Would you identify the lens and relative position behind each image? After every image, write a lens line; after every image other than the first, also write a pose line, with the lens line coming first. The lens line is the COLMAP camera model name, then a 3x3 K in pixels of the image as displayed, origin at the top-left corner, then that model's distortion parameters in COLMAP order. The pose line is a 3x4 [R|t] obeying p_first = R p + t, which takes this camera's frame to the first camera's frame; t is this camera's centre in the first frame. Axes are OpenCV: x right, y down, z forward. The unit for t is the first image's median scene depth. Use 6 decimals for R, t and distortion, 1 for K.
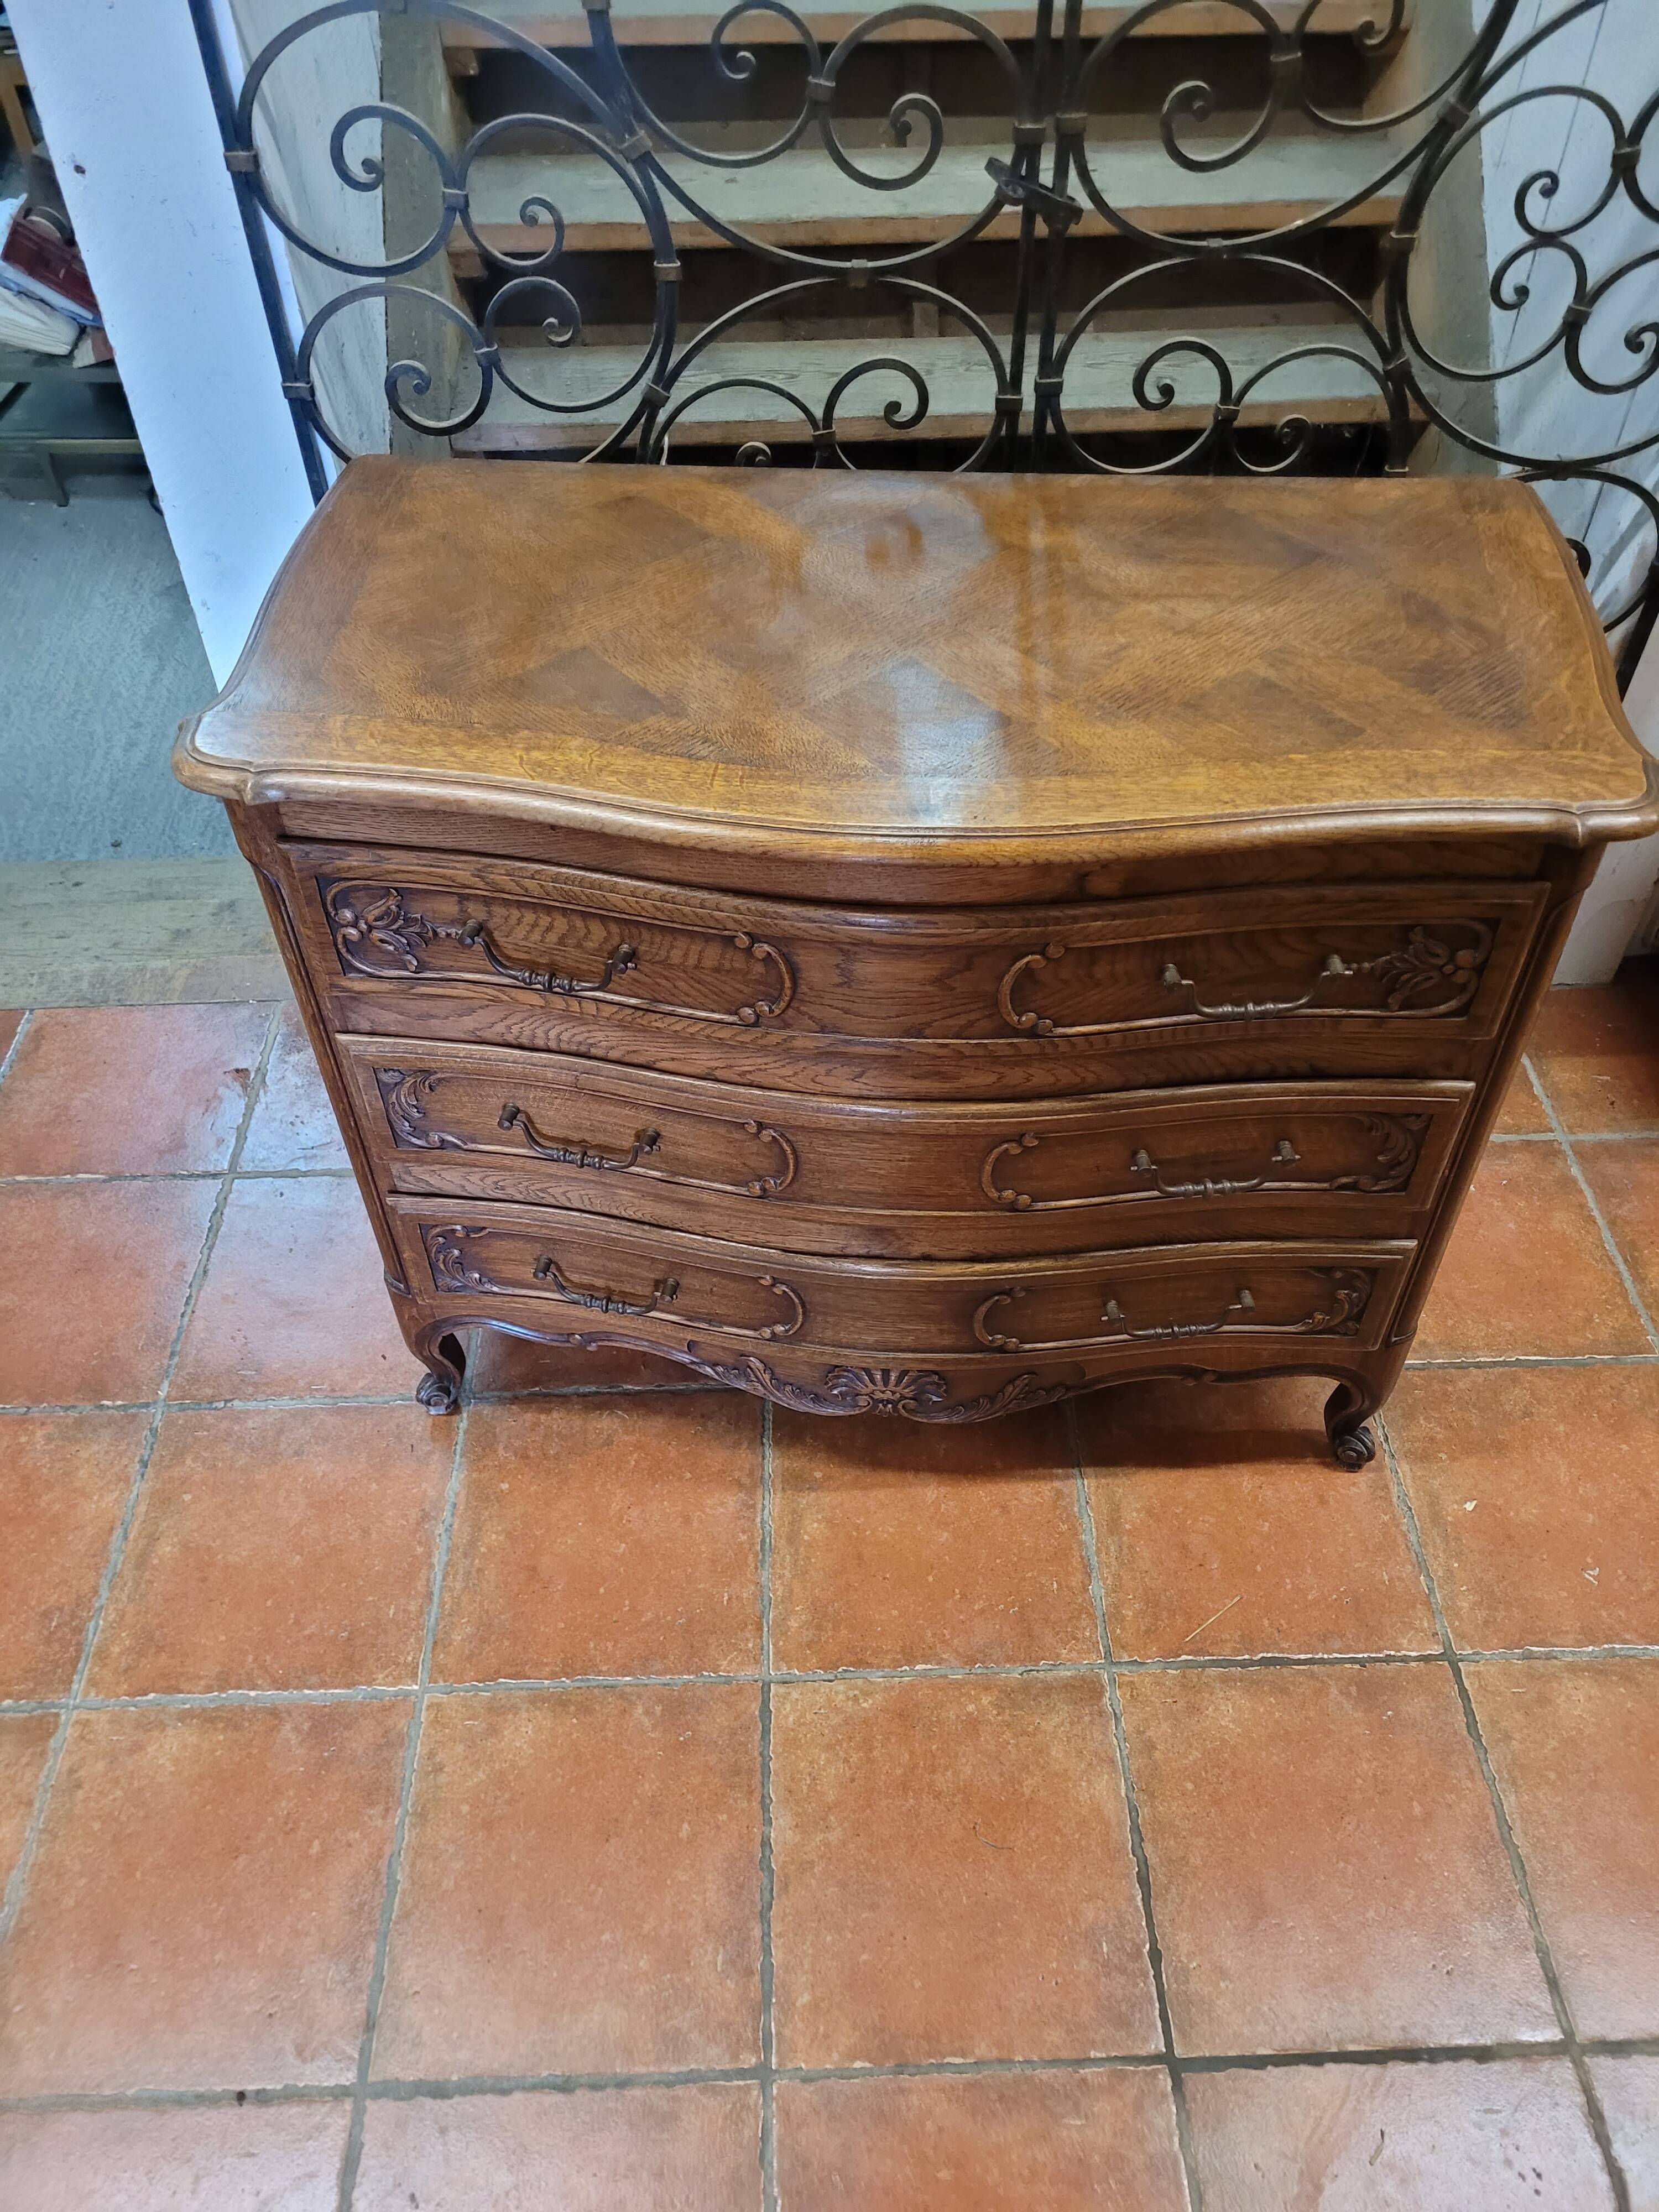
lens RADIAL K [[1664.4, 0, 827.6], [0, 1664.4, 1081.9], [0, 0, 1]] dist [0.059219, -0.053828]
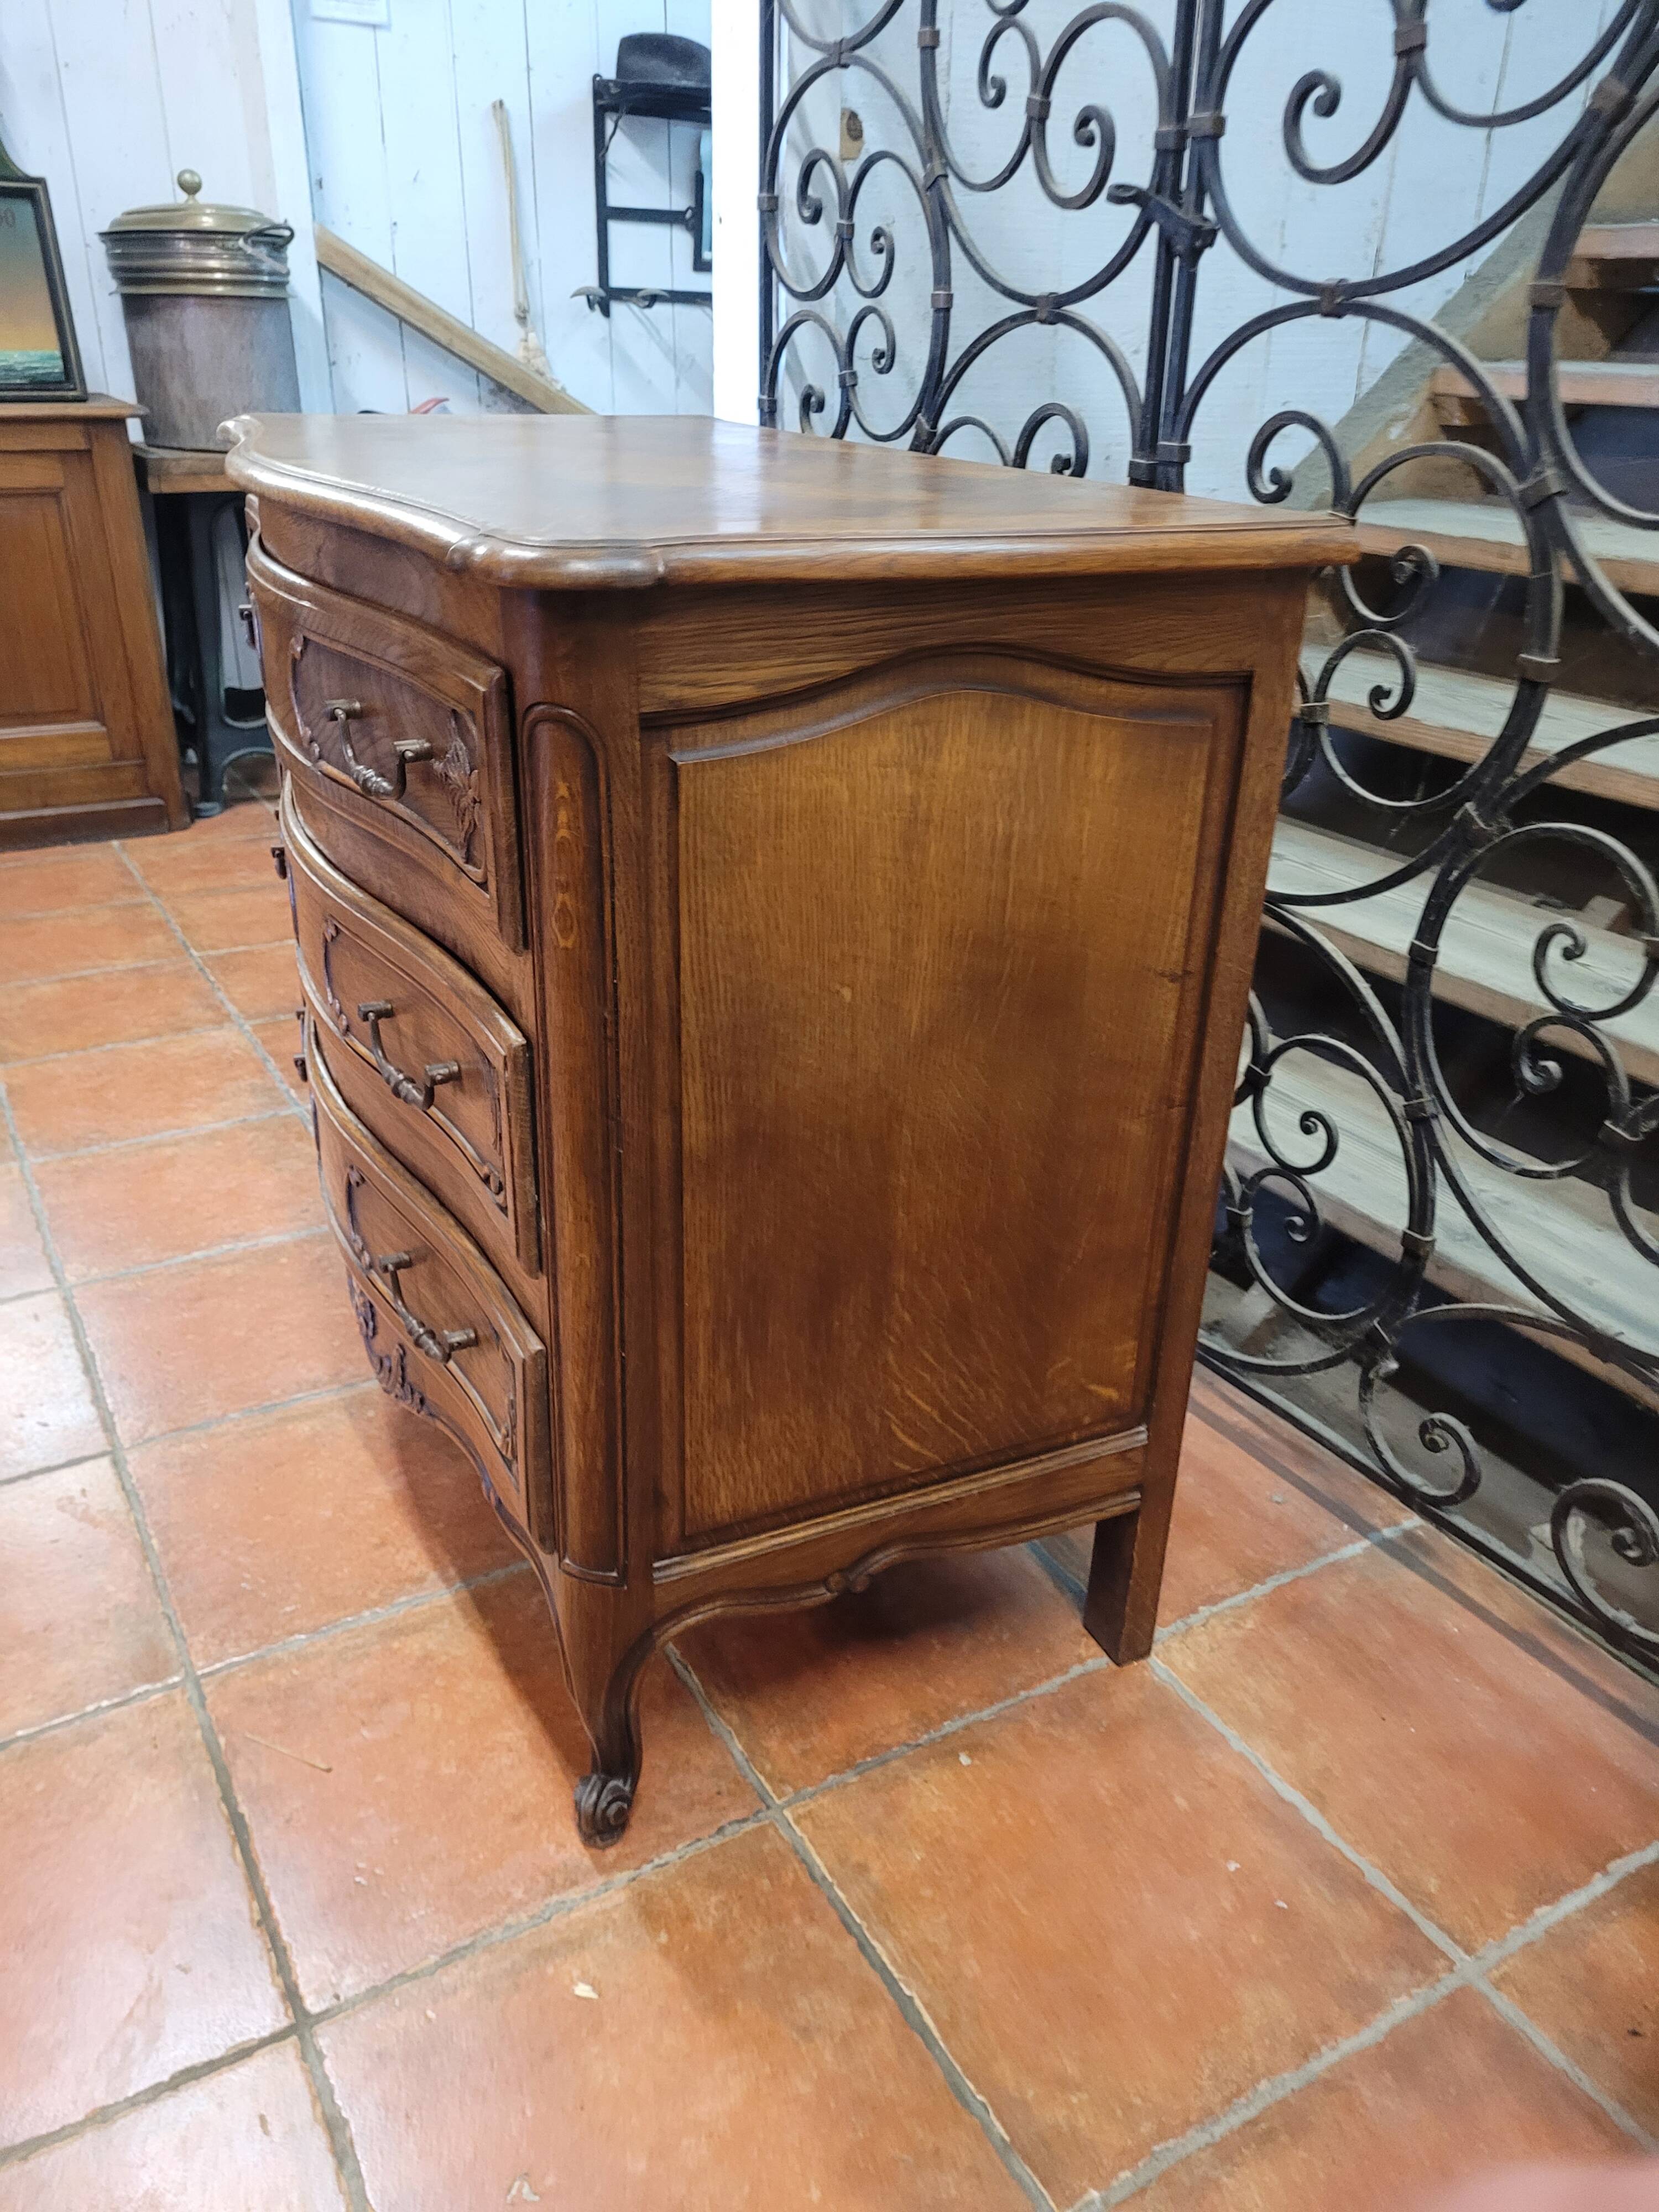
lens RADIAL K [[1664.4, 0, 824.9], [0, 1664.4, 1121.2], [0, 0, 1]] dist [0.059219, -0.053828]
pose [[0.475899, 0.397896, -0.784347, 0.876634], [-0.650827, 0.759163, -0.009766, -0.042803], [0.591561, 0.515122, 0.620246, 0.574837]]
